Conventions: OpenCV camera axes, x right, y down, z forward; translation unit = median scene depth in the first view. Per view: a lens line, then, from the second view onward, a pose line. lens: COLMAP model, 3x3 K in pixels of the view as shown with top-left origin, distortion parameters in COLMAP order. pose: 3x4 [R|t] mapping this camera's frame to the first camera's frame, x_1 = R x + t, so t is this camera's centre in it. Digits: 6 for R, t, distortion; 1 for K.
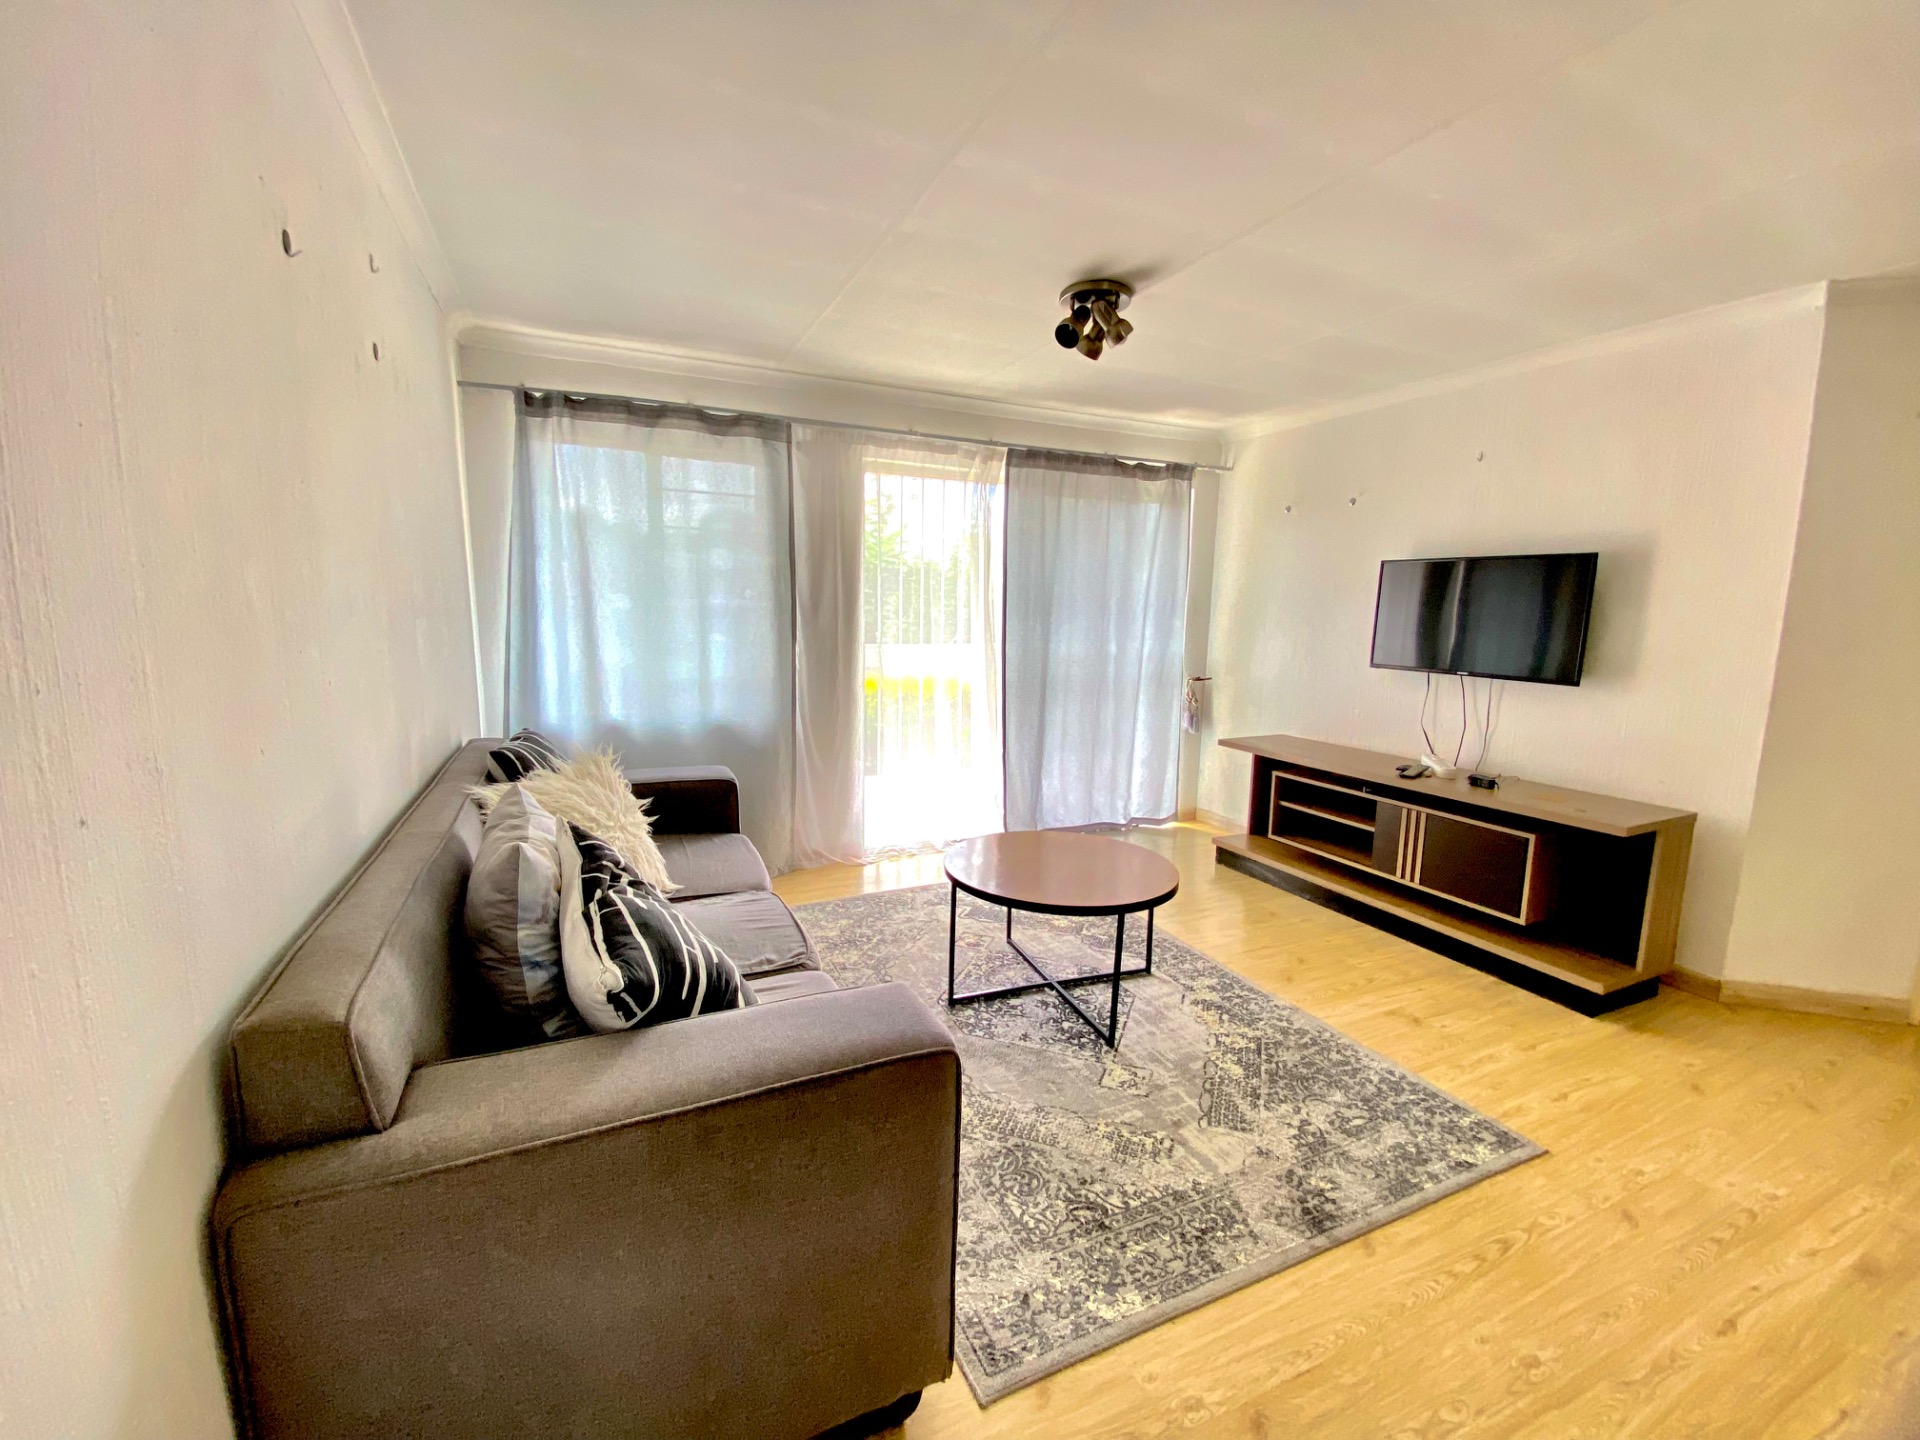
lens RADIAL K [[779.0, 0, 951.3], [0, 779.0, 720.9], [0, 0, 1]] dist [0.043405, -0.034944]
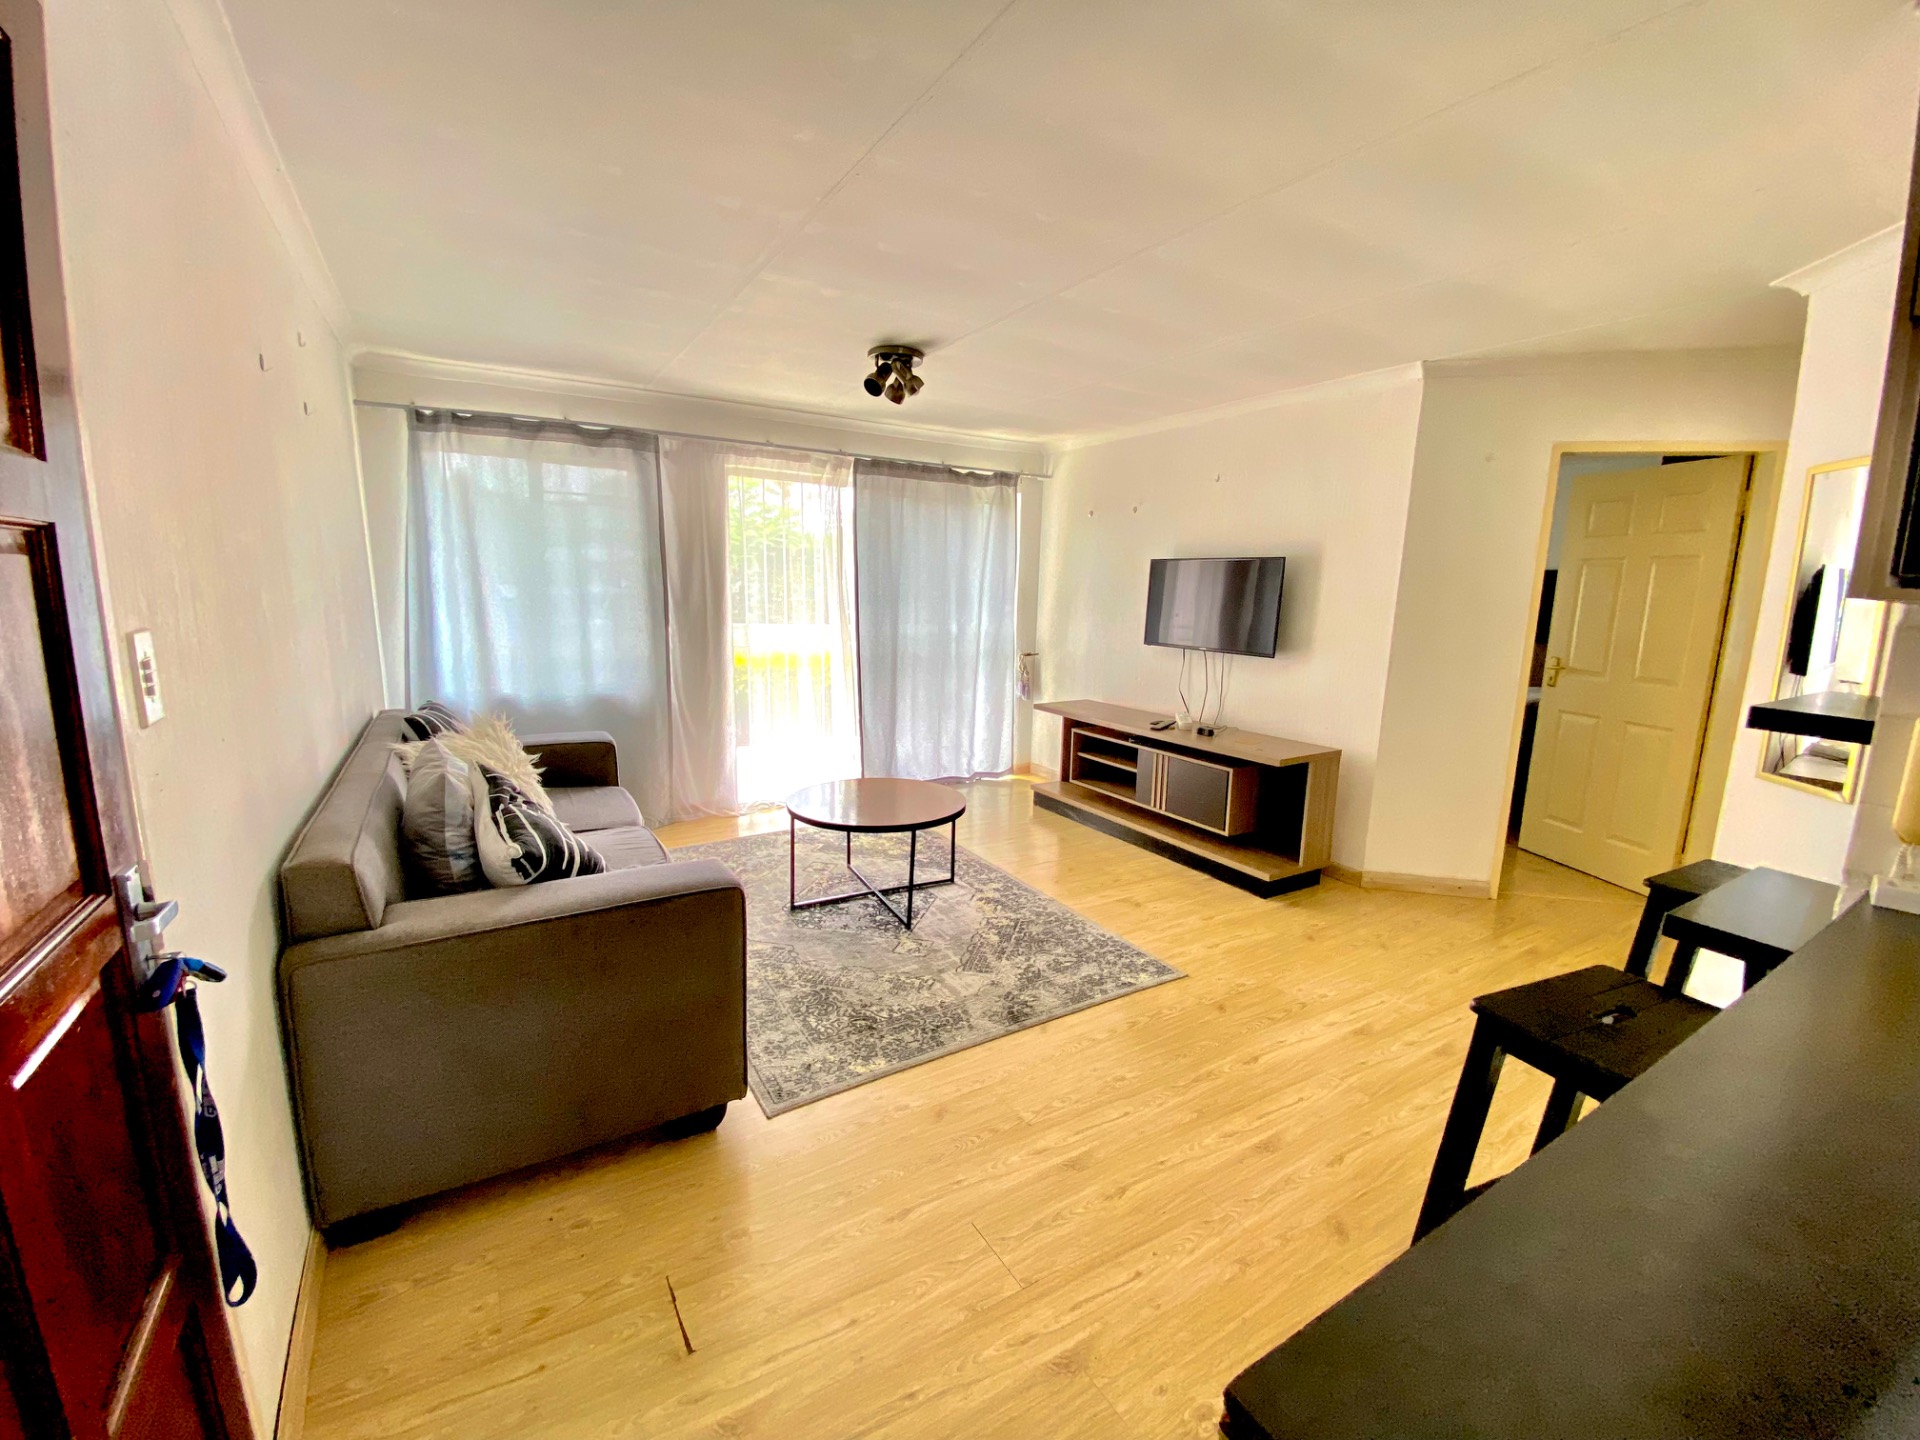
lens RADIAL K [[779.0, 0, 951.3], [0, 779.0, 720.9], [0, 0, 1]] dist [0.043405, -0.034944]
pose [[0.993638, -0.017133, 0.111310, 0.111762], [0.013412, 0.999329, 0.034086, 0.010079], [-0.111820, -0.032377, 0.993201, -0.273748]]
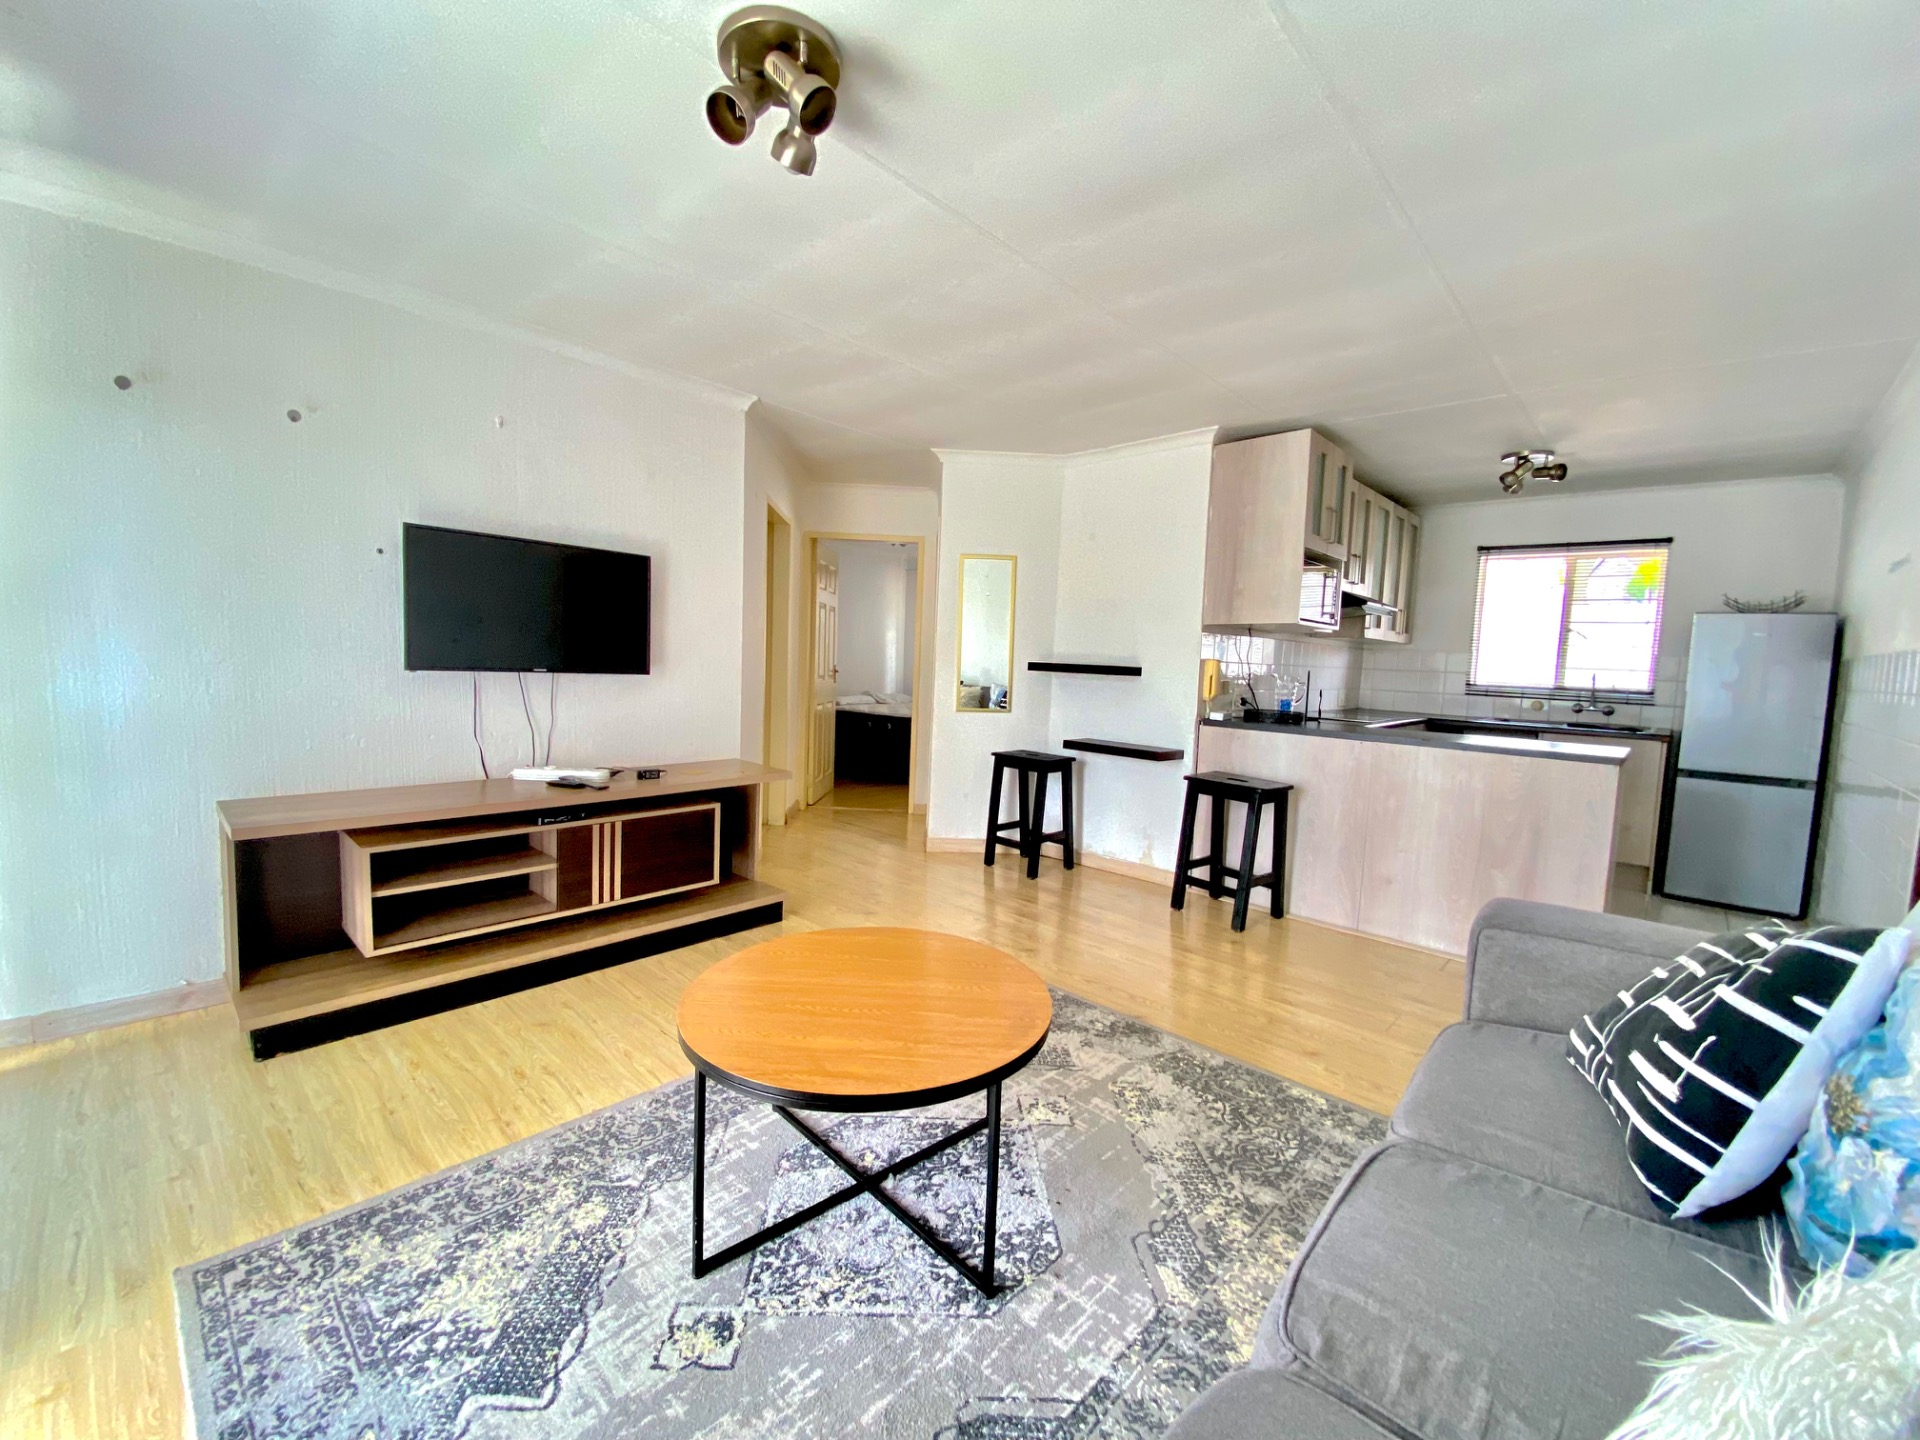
lens RADIAL K [[795.0, 0, 942.5], [0, 795.0, 718.5], [0, 0, 1]] dist [-0.000826, -0.010139]
pose [[-0.375653, -0.106169, 0.920659, -0.427366], [0.087460, 0.984922, 0.149266, -0.119276], [-0.922624, 0.136593, -0.360703, 1.083172]]
